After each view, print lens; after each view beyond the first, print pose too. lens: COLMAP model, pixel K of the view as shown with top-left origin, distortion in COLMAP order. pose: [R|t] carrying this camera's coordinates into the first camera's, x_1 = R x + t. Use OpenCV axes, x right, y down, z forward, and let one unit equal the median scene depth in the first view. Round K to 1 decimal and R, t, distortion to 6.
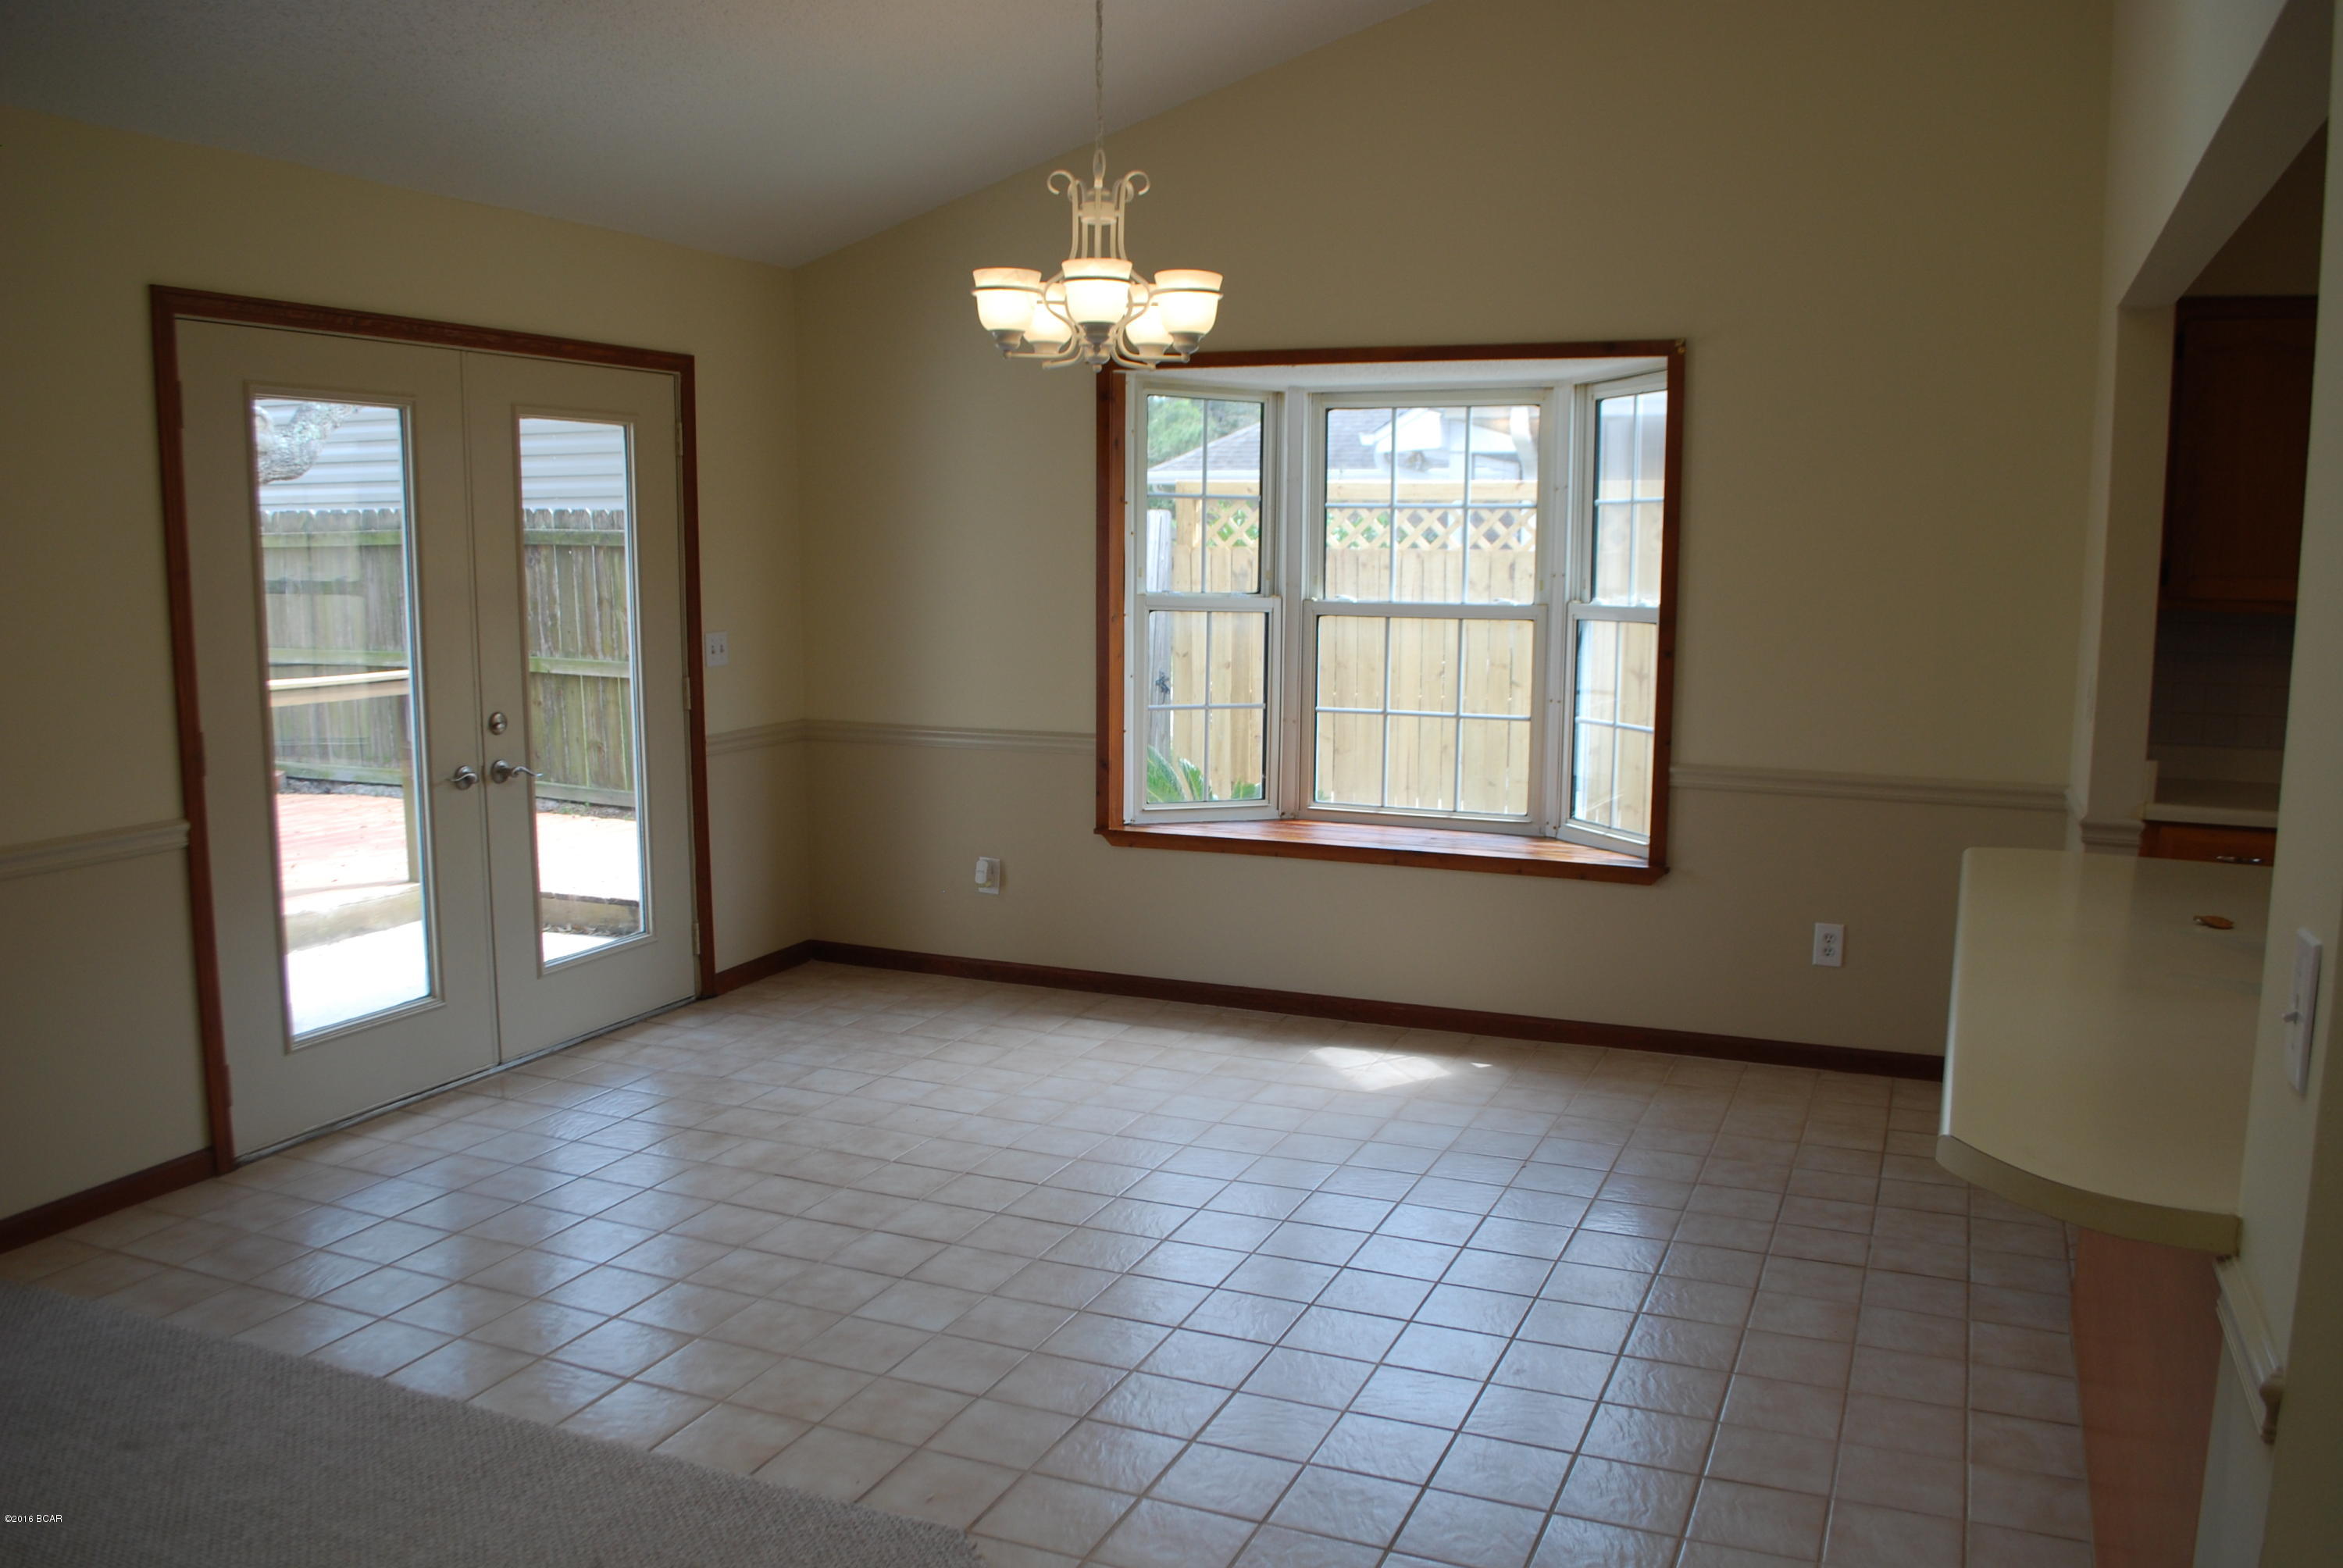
lens RADIAL K [[1861.3, 0, 1210.8], [0, 1861.3, 797.8], [0, 0, 1]] dist [-0.084104, 0.013896]
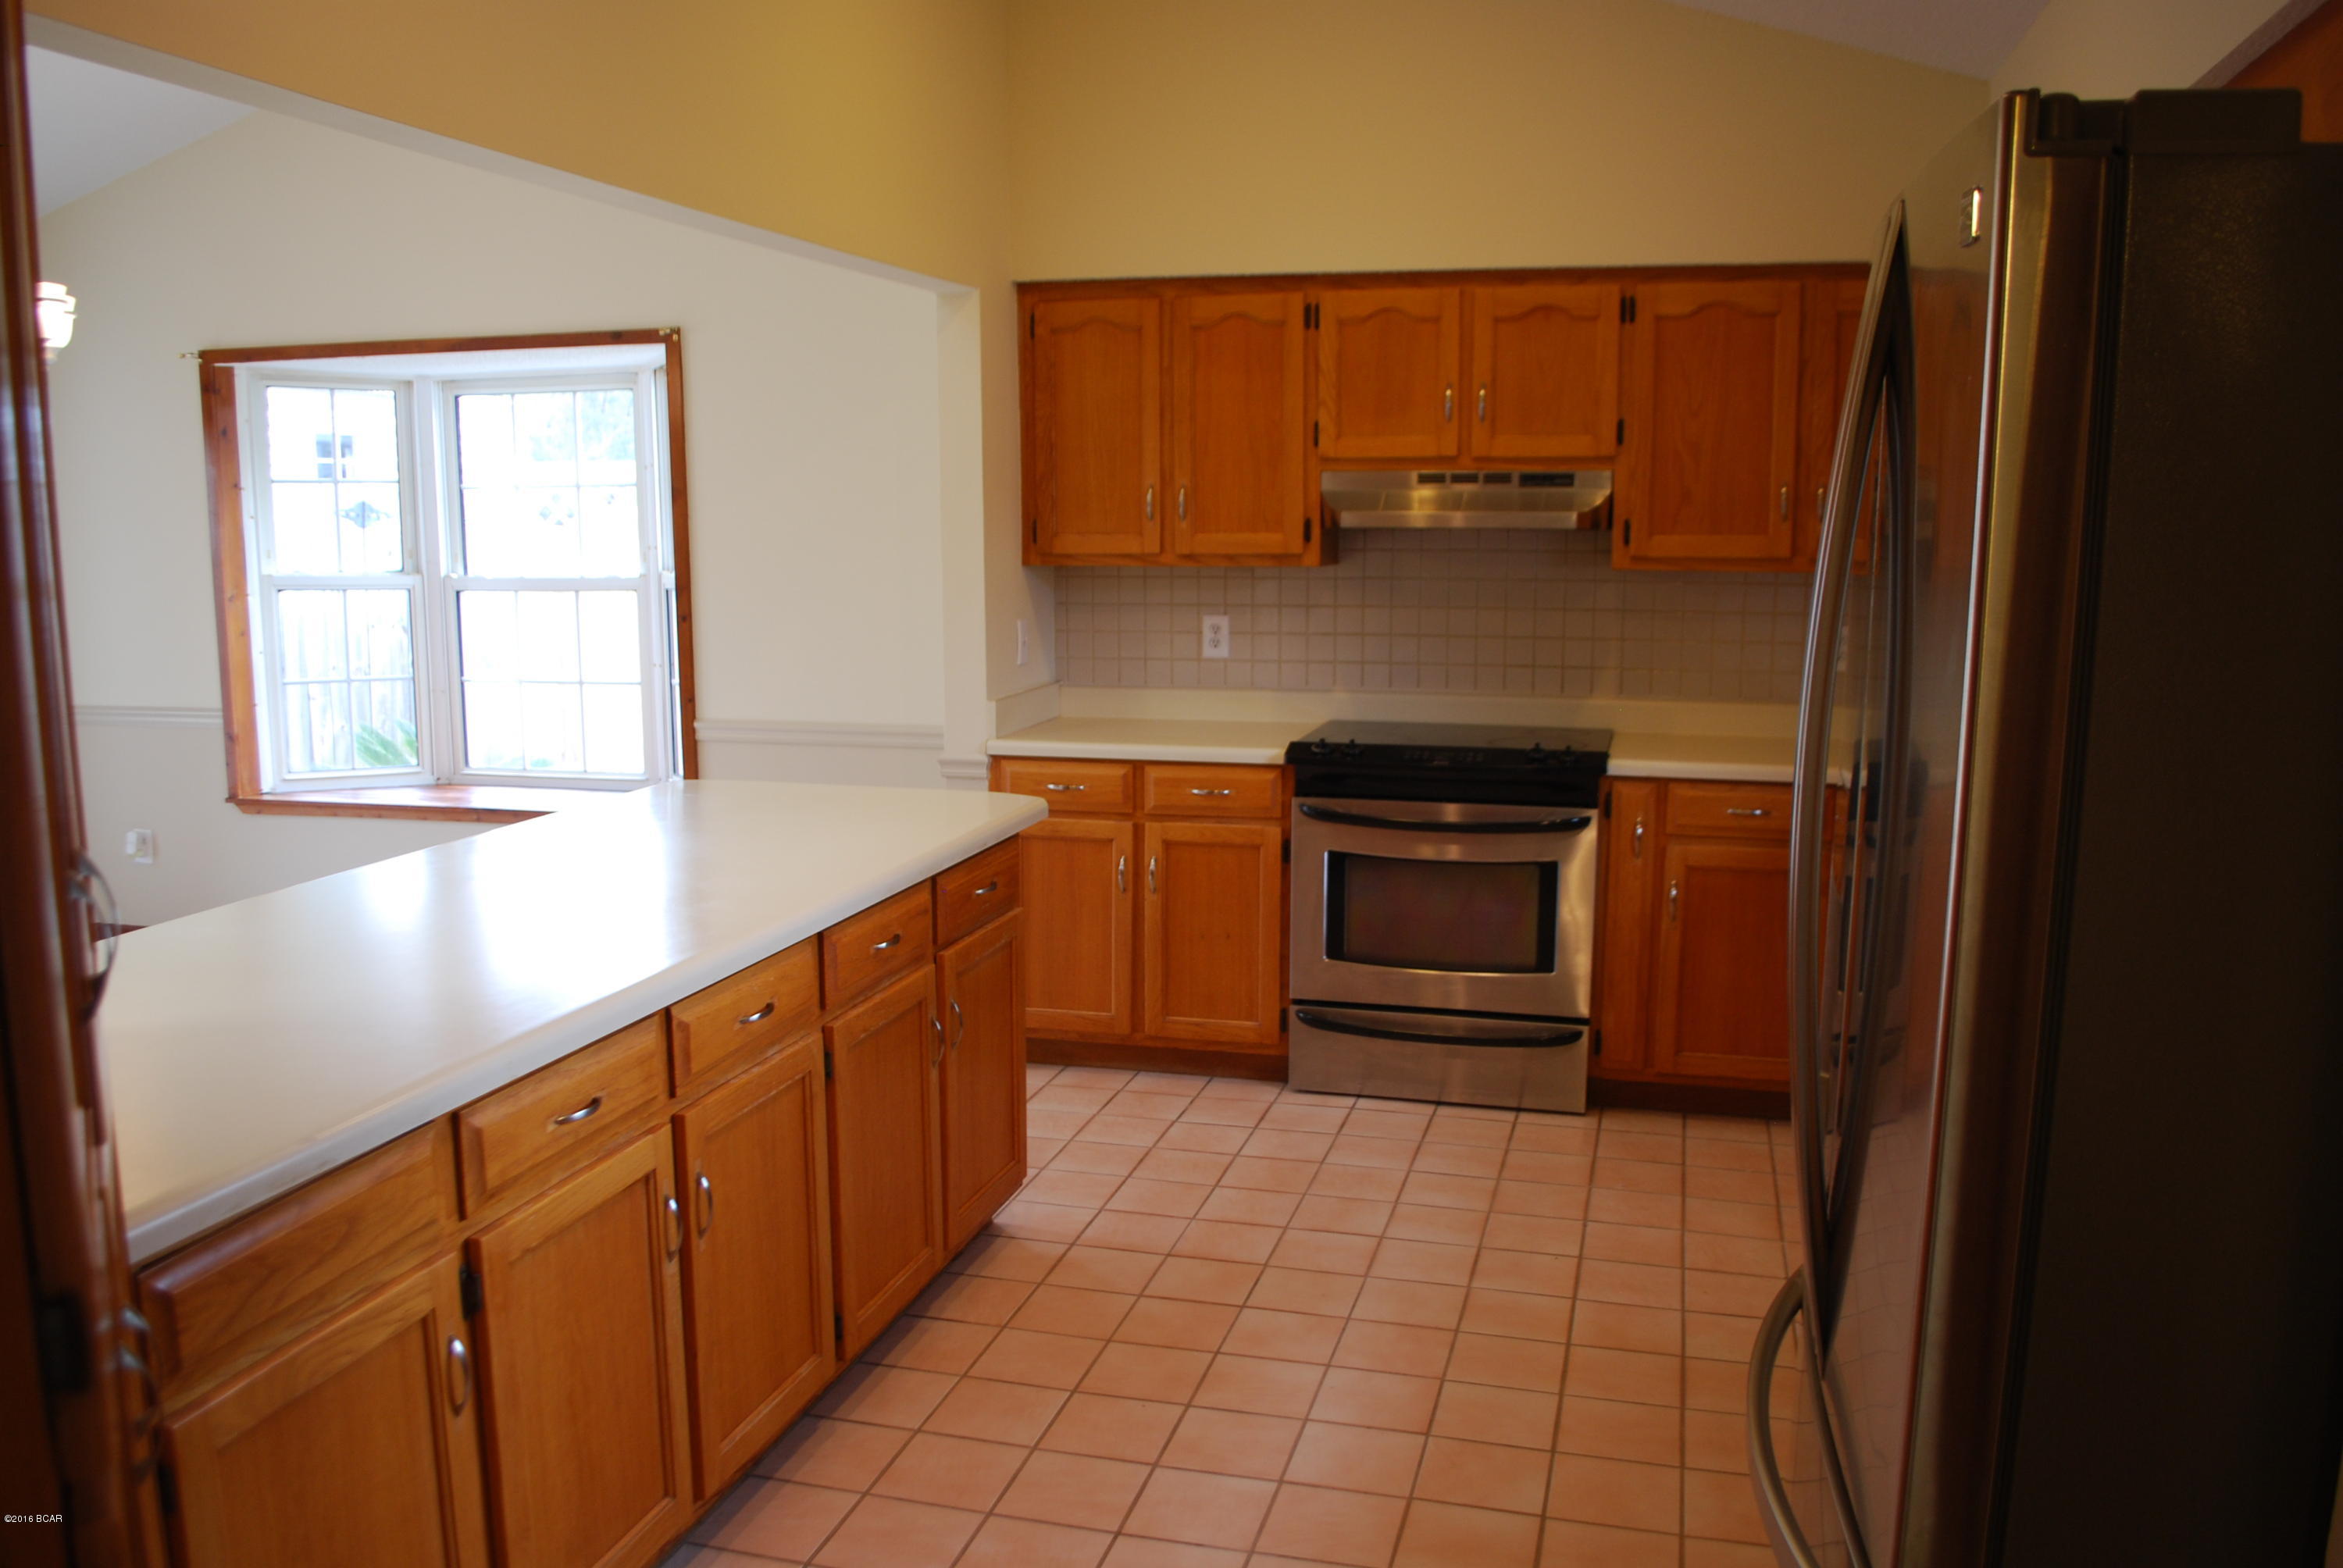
lens RADIAL K [[1861.3, 0, 1183.8], [0, 1861.3, 791.8], [0, 0, 1]] dist [-0.084104, 0.013896]
pose [[0.992819, -0.030714, 0.115612, 0.361252], [0.029895, 0.999514, 0.008817, 0.020284], [-0.115827, -0.005298, 0.993255, -0.091098]]
